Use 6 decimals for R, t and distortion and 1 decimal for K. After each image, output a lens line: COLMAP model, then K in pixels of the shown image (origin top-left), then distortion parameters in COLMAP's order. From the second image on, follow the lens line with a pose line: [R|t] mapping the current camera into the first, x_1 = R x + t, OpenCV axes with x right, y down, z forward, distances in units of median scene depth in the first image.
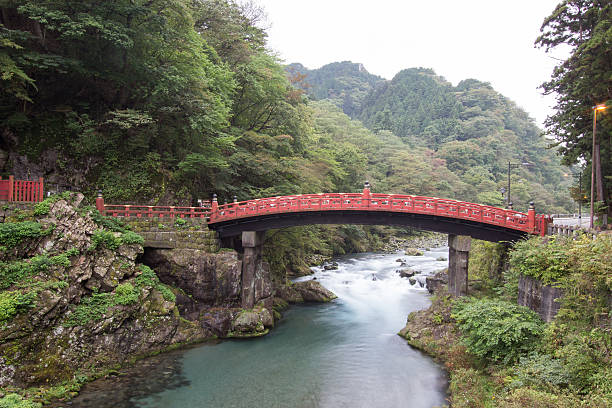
lens RADIAL K [[466.8, 0, 308.9], [0, 466.8, 205.1], [0, 0, 1]] dist [-0.008408, -0.001099]
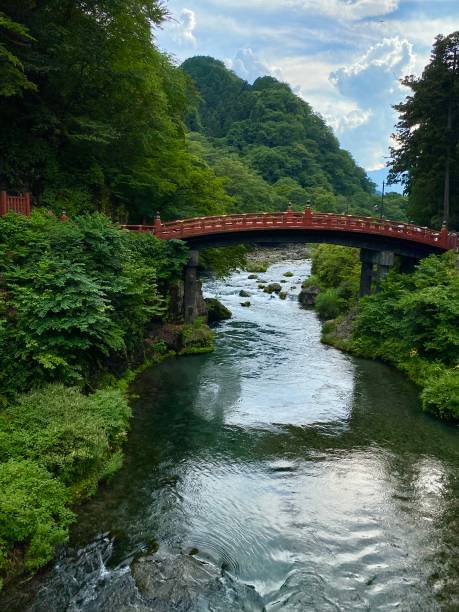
lens RADIAL K [[512.4, 0, 229.2], [0, 512.4, 313.6], [0, 0, 1]] dist [0.090974, -0.197562]
pose [[0.954190, -0.049281, 0.295116, -0.234386], [-0.006224, 0.982860, 0.184250, -0.008224], [-0.299137, -0.177646, 0.937528, -0.046856]]
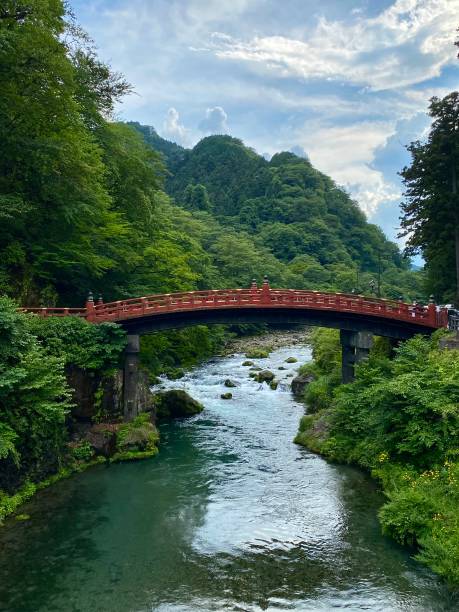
lens RADIAL K [[569.3, 0, 229.5], [0, 569.3, 306.0], [0, 0, 1]] dist [0.140497, -0.326292]
pose [[0.968202, -0.020734, 0.249308, -0.131990], [0.018477, 0.999764, 0.011389, -0.003457], [-0.249485, -0.006421, 0.968357, -0.040465]]
